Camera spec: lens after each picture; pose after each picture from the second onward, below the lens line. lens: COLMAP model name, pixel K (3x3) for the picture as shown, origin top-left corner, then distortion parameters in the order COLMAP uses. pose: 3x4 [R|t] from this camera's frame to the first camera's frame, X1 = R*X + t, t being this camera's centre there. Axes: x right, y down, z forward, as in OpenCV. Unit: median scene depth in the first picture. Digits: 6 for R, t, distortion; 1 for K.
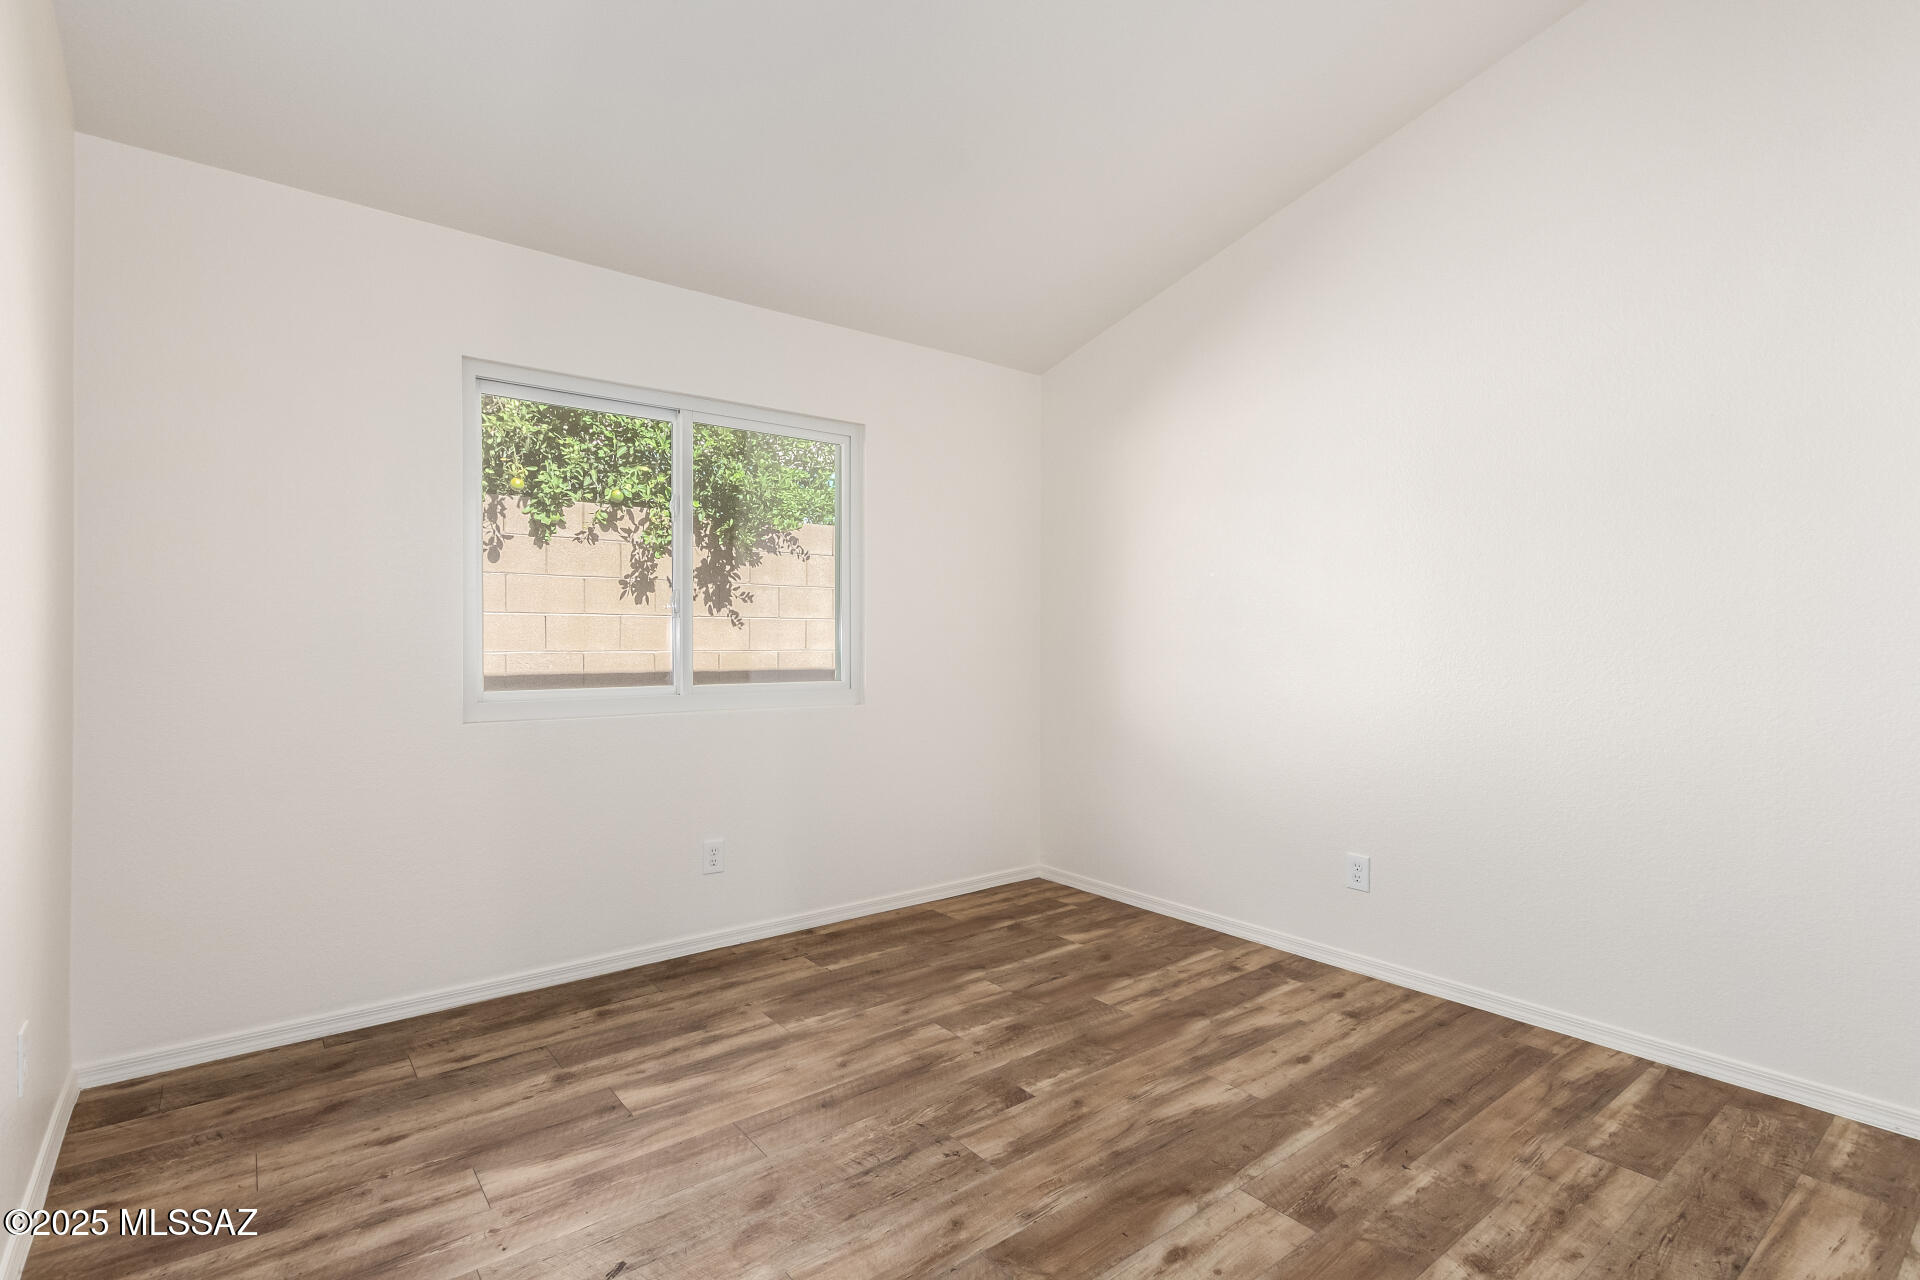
lens RADIAL K [[940.5, 0, 961.8], [0, 940.5, 645.1], [0, 0, 1]] dist [0.016084, -0.004444]
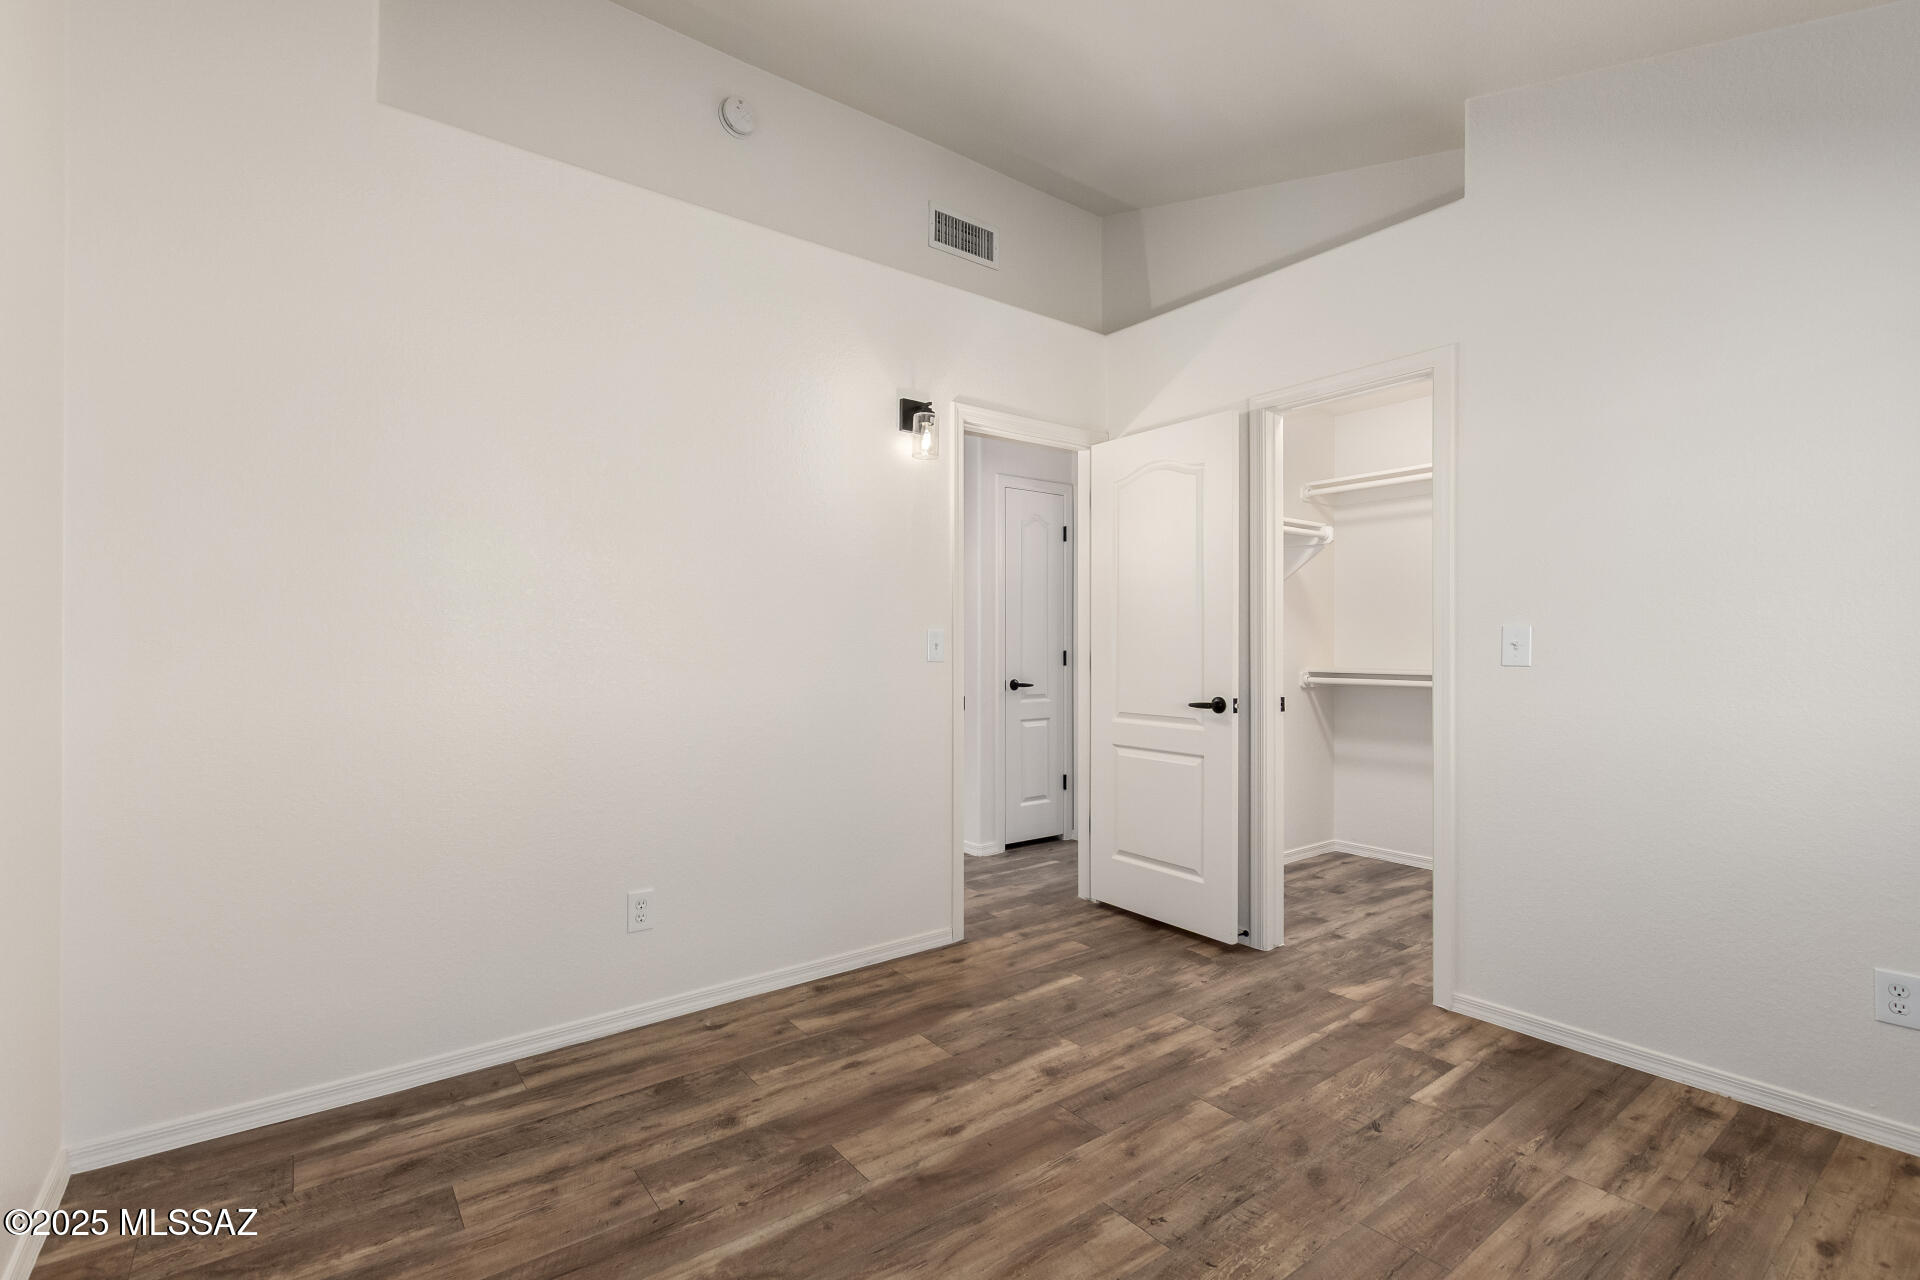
lens RADIAL K [[877.6, 0, 961.7], [0, 877.6, 640.7], [0, 0, 1]] dist [0.011341, -0.005548]
pose [[-0.999756, -0.000954, 0.022064, 0.166786], [-0.001055, 0.999989, -0.004582, -0.017954], [-0.022059, -0.004604, -0.999746, 1.938183]]
